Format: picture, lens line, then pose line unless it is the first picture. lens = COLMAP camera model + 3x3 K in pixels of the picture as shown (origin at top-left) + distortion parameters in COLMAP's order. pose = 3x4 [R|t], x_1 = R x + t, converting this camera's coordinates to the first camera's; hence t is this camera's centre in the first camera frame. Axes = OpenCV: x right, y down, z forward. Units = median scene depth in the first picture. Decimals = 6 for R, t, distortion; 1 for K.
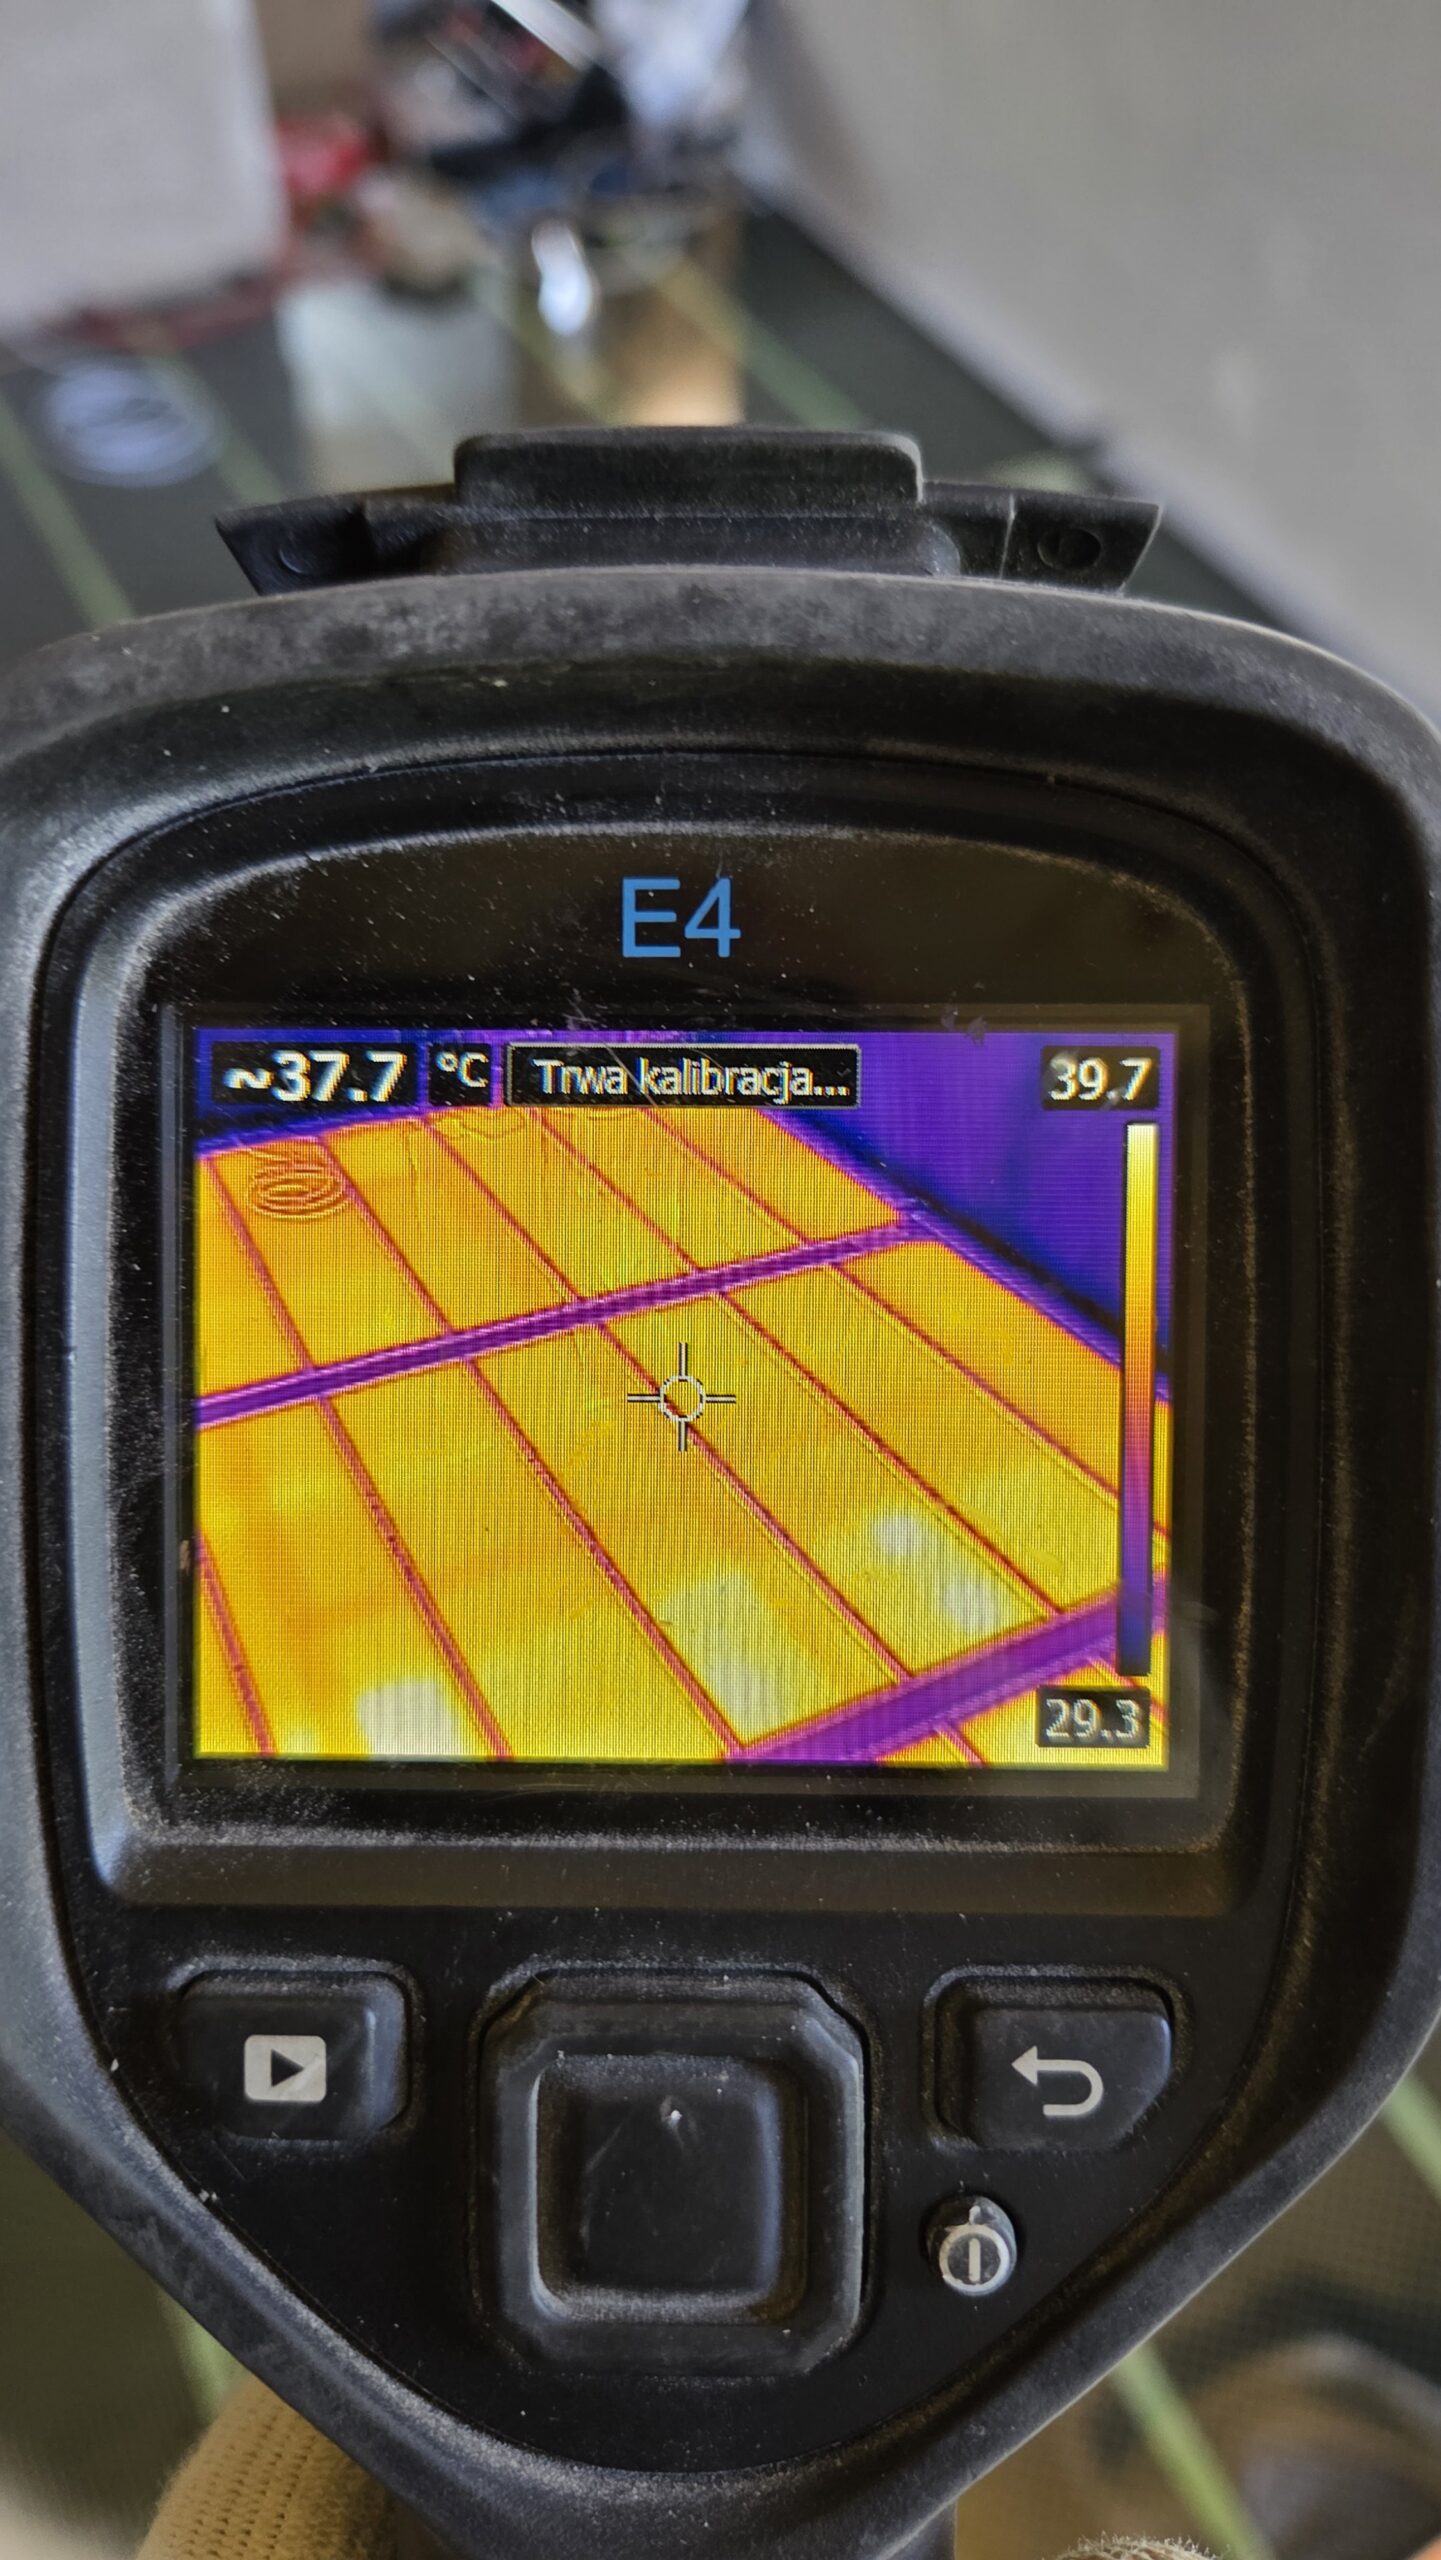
lens RADIAL K [[1694.7, 0, 774.8], [0, 1694.7, 1268.6], [0, 0, 1]] dist [-0.034725, 0.002500]
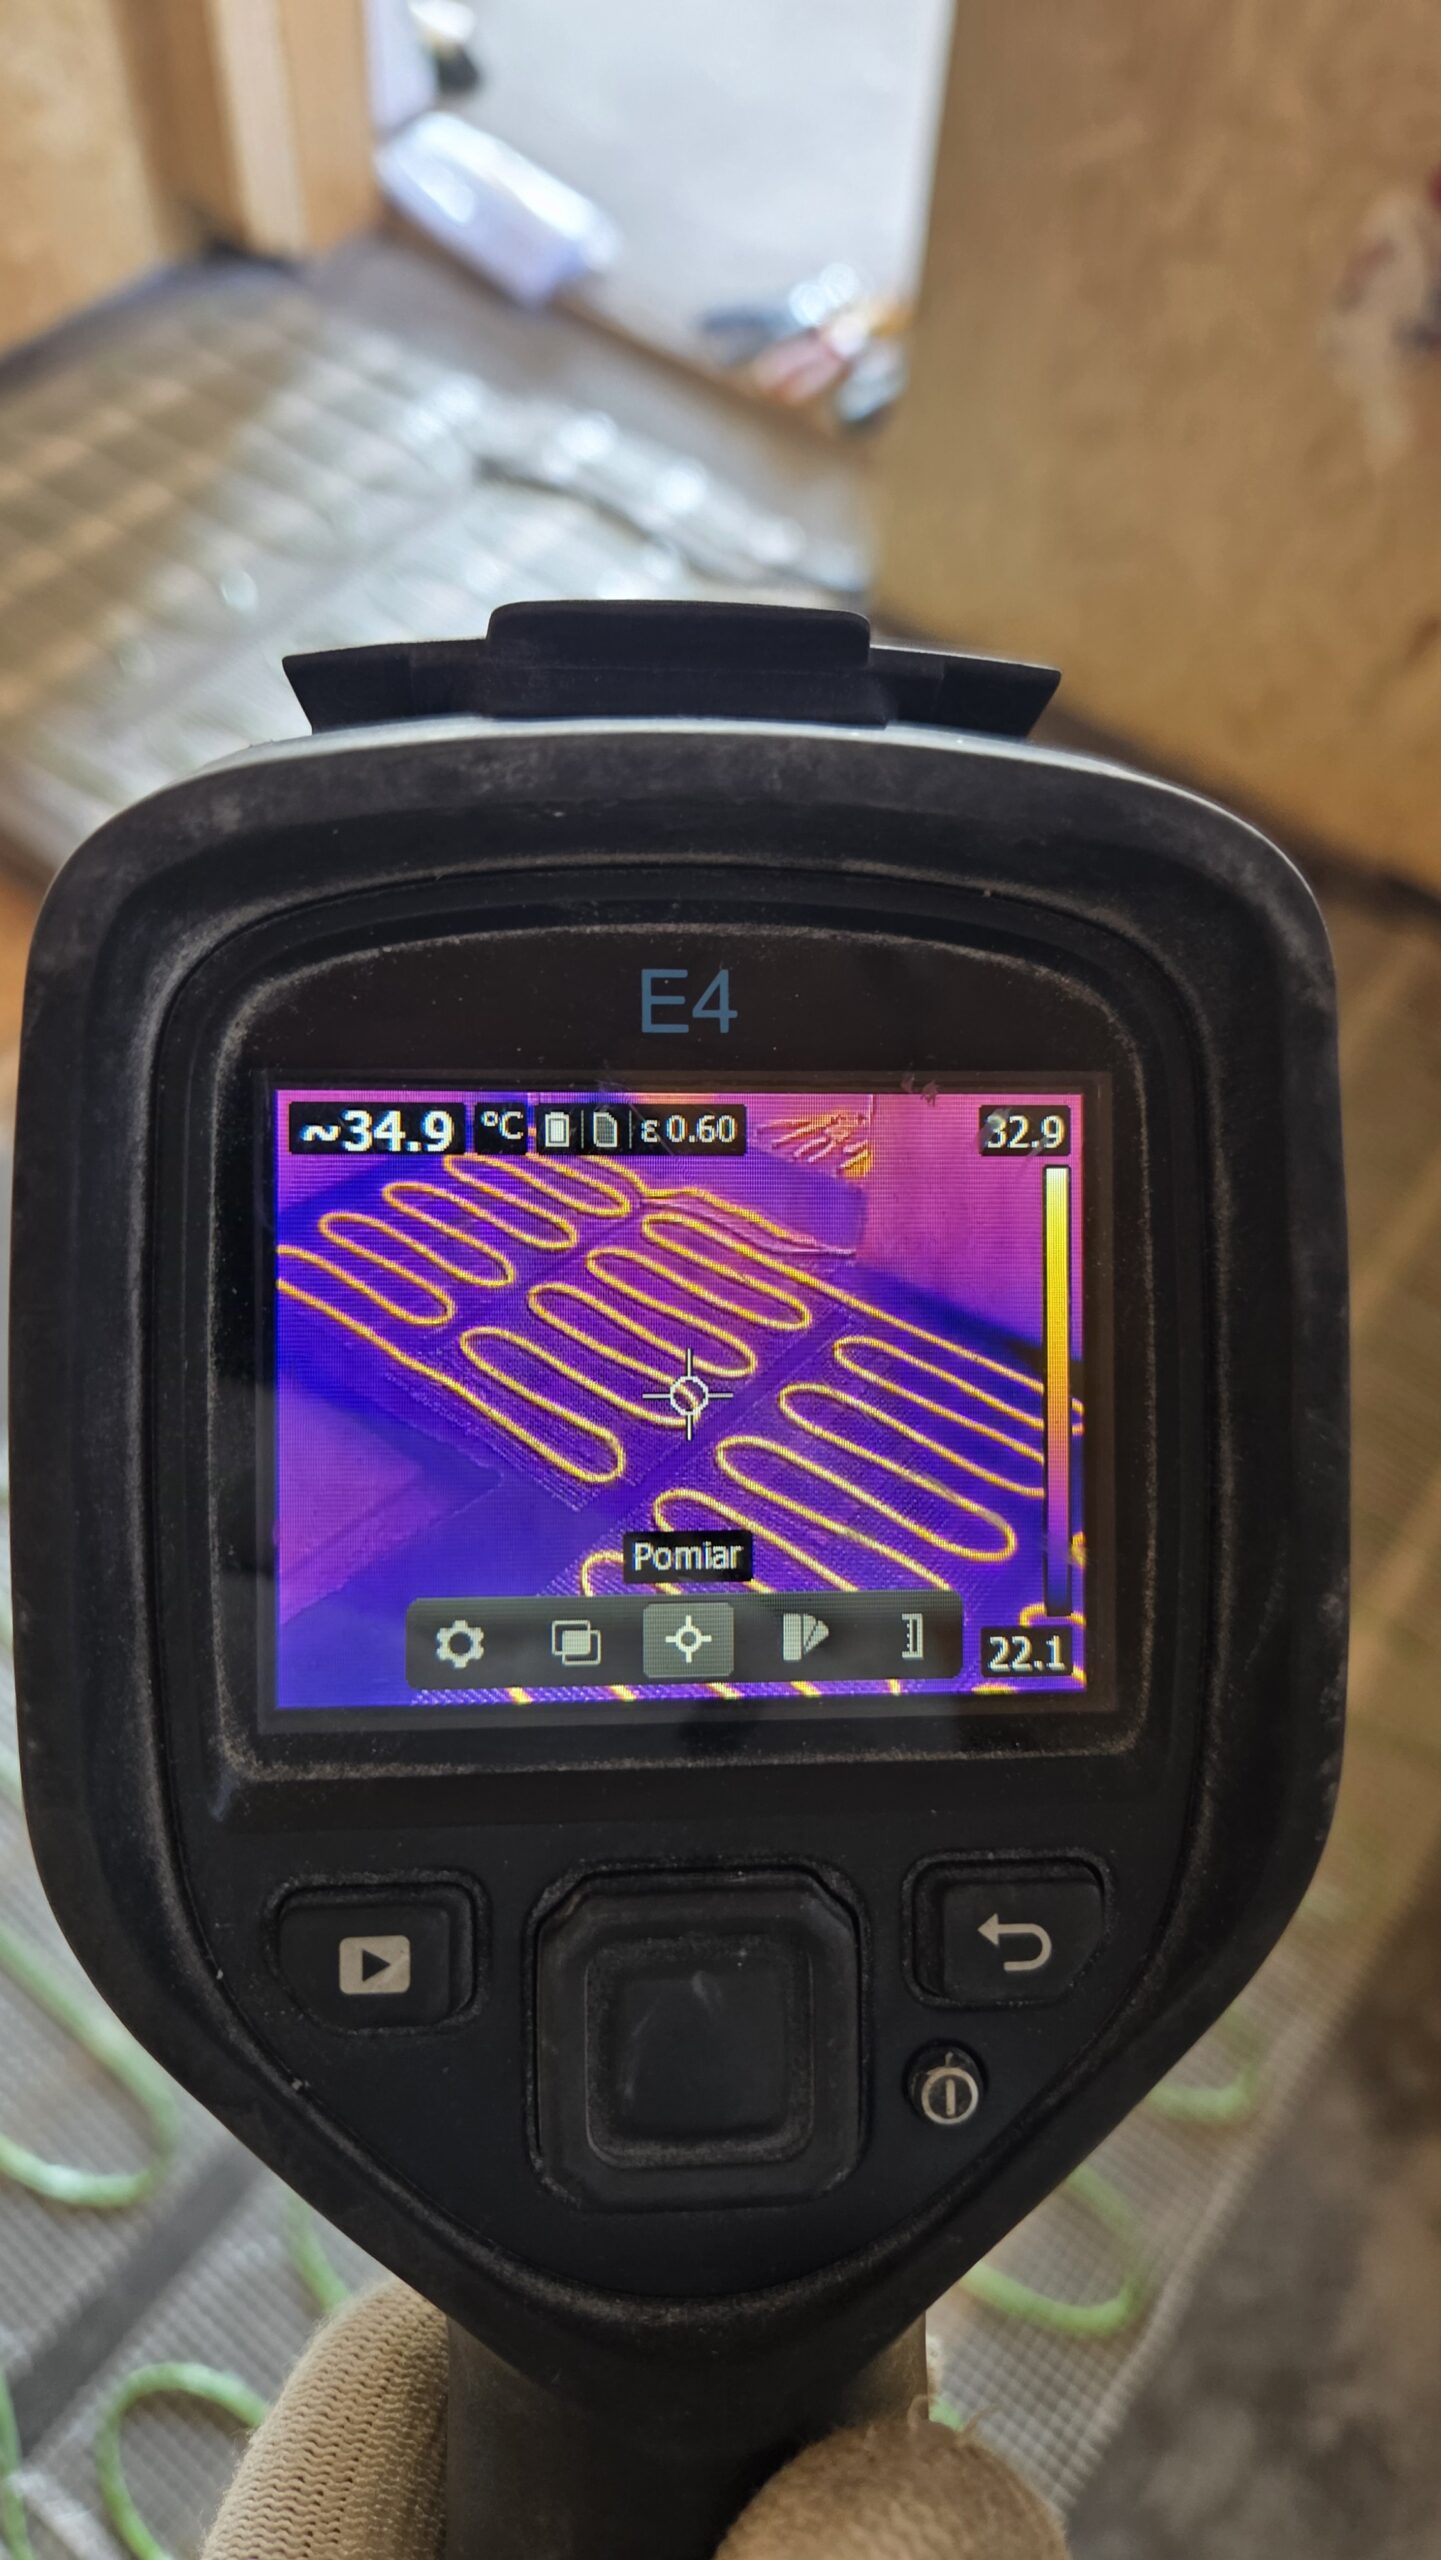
lens RADIAL K [[1694.7, 0, 734.9], [0, 1694.7, 1260.8], [0, 0, 1]] dist [-0.034725, 0.002500]
pose [[0.995269, -0.009340, 0.096706, -0.146531], [0.013149, 0.999159, -0.038828, 0.029508], [-0.096262, 0.039916, 0.994555, -0.221049]]
